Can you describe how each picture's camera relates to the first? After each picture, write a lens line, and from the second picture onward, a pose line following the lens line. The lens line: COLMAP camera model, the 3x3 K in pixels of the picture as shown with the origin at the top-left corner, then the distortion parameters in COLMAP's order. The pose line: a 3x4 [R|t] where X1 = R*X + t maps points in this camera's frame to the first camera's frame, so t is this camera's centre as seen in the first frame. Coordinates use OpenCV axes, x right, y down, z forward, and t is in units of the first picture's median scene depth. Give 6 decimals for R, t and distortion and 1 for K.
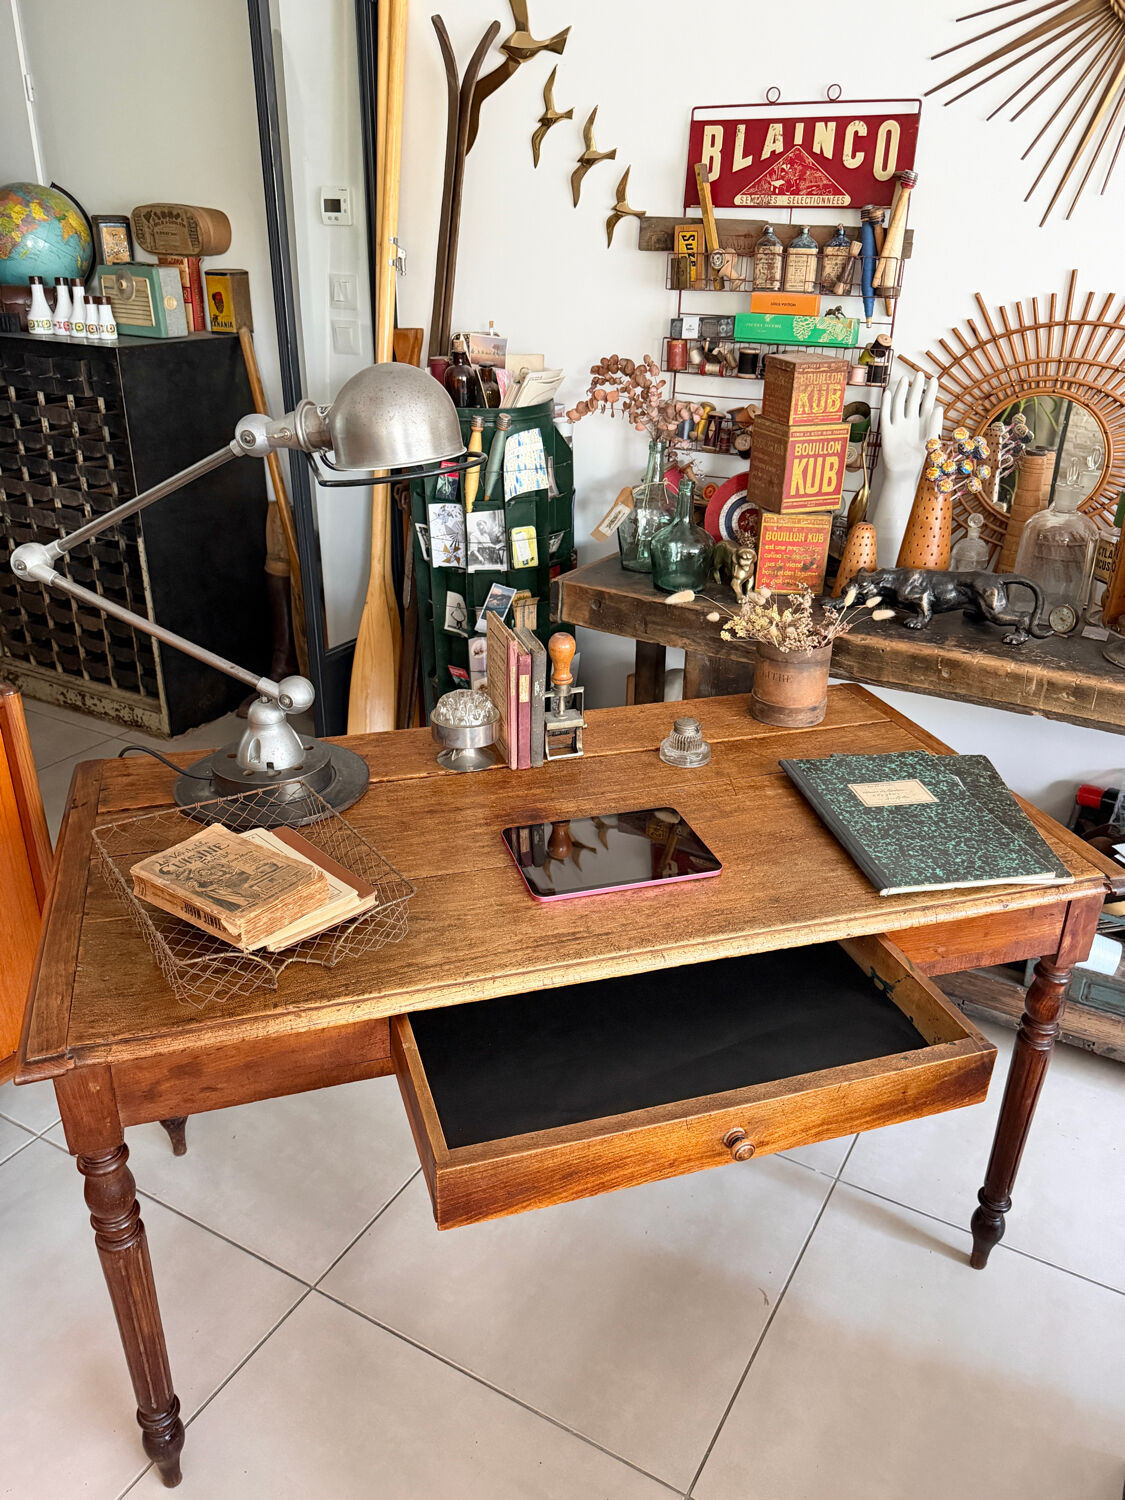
lens RADIAL K [[1147.0, 0, 558.8], [0, 1147.0, 746.6], [0, 0, 1]] dist [0.112681, -0.214439]
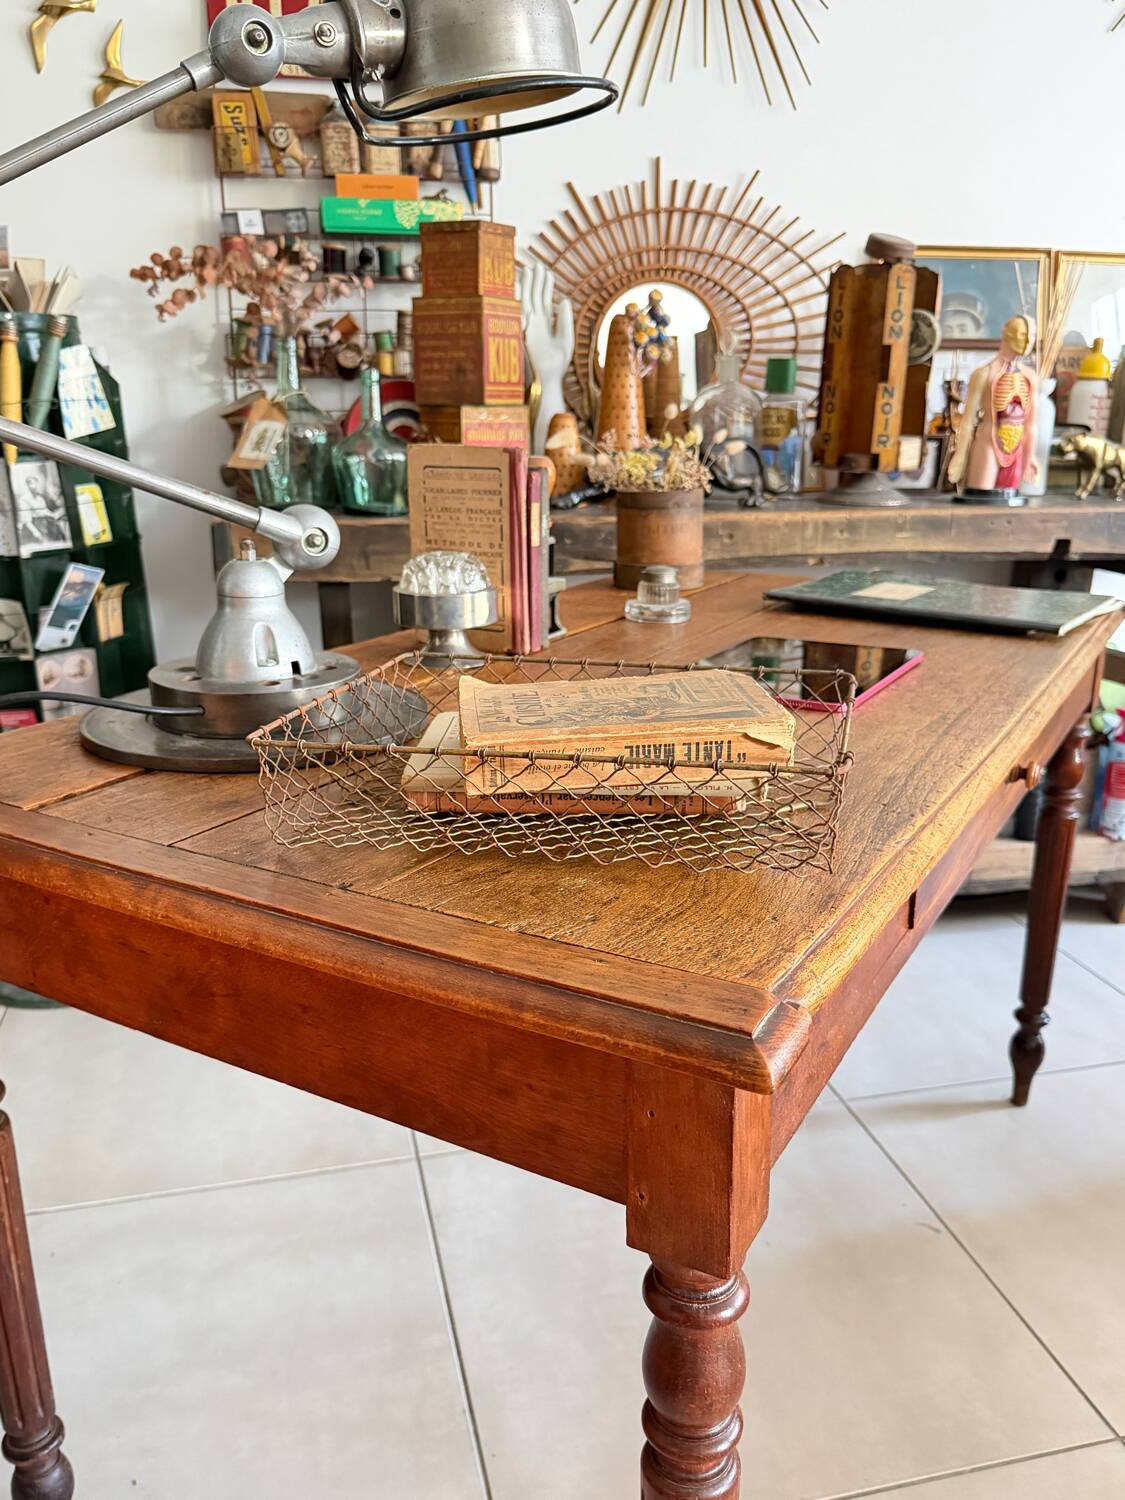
lens RADIAL K [[1220.6, 0, 561.2], [0, 1220.6, 749.6], [0, 0, 1]] dist [0.102494, -0.217850]
pose [[0.727386, -0.206465, 0.654432, -0.391519], [0.298123, 0.954044, -0.030367, 0.079329], [-0.618088, 0.217190, 0.755511, 0.335628]]
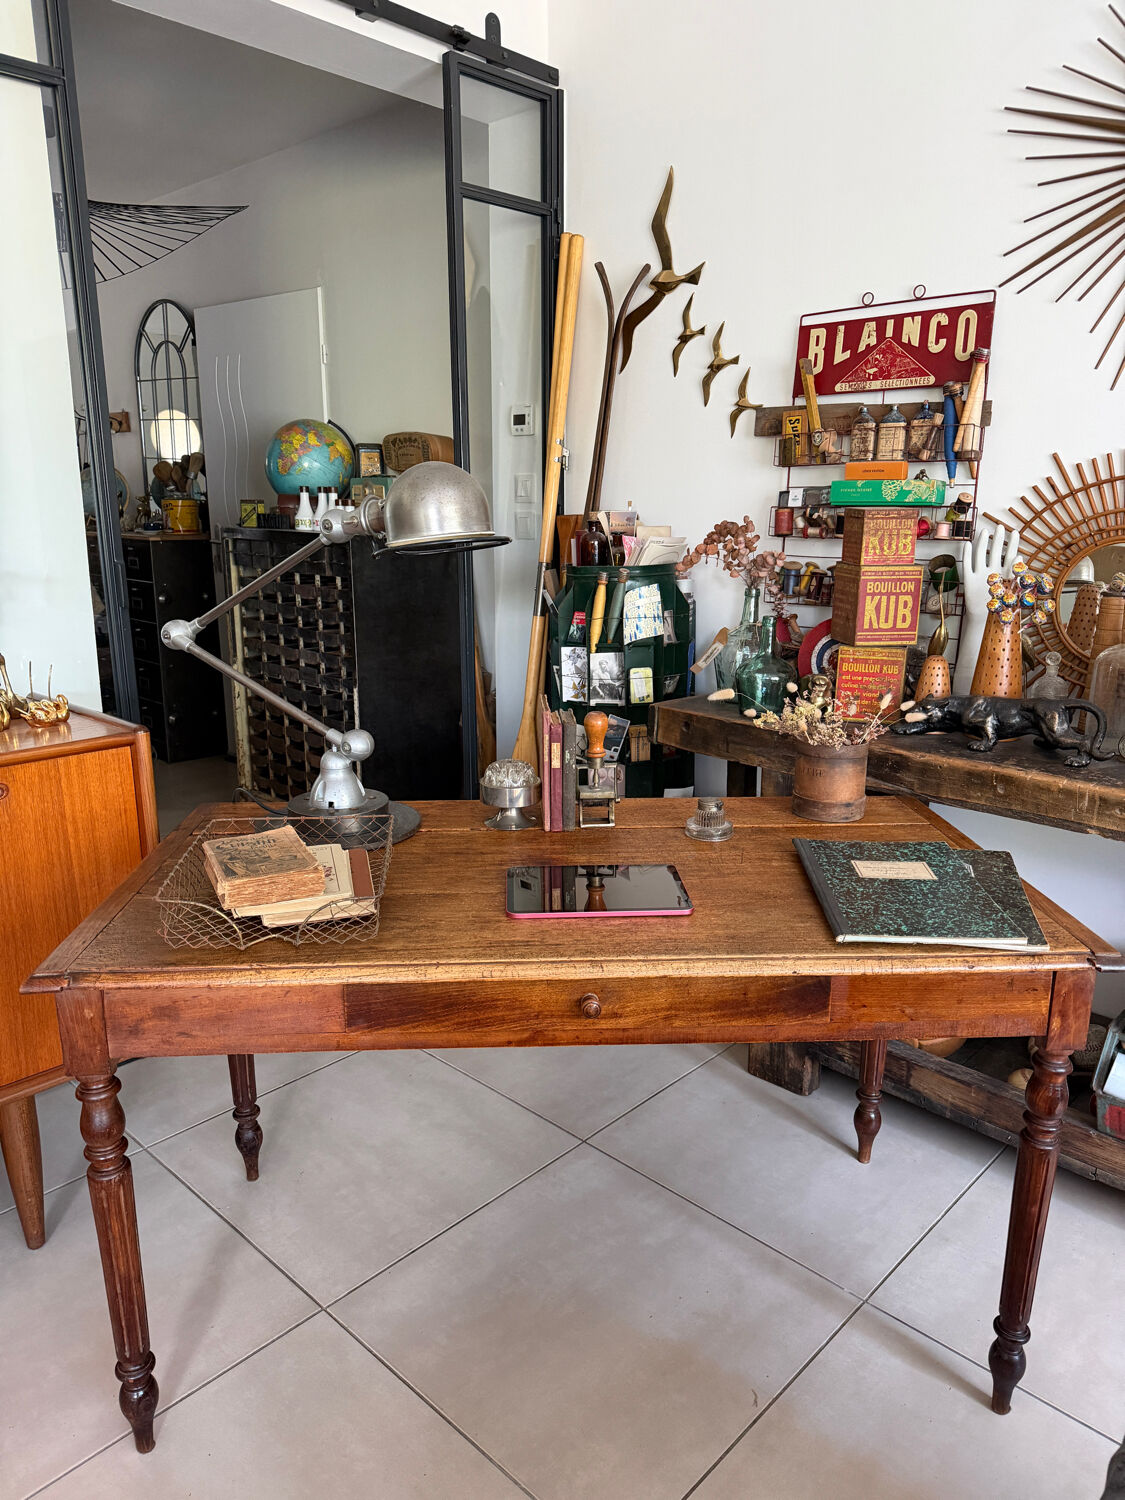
lens RADIAL K [[1053.7, 0, 556.1], [0, 1053.7, 750.6], [0, 0, 1]] dist [0.124208, -0.243353]
pose [[0.970418, 0.045320, -0.237140, 0.156809], [-0.090393, 0.978984, -0.182809, 0.097423], [0.223872, 0.198837, 0.954120, 0.011882]]
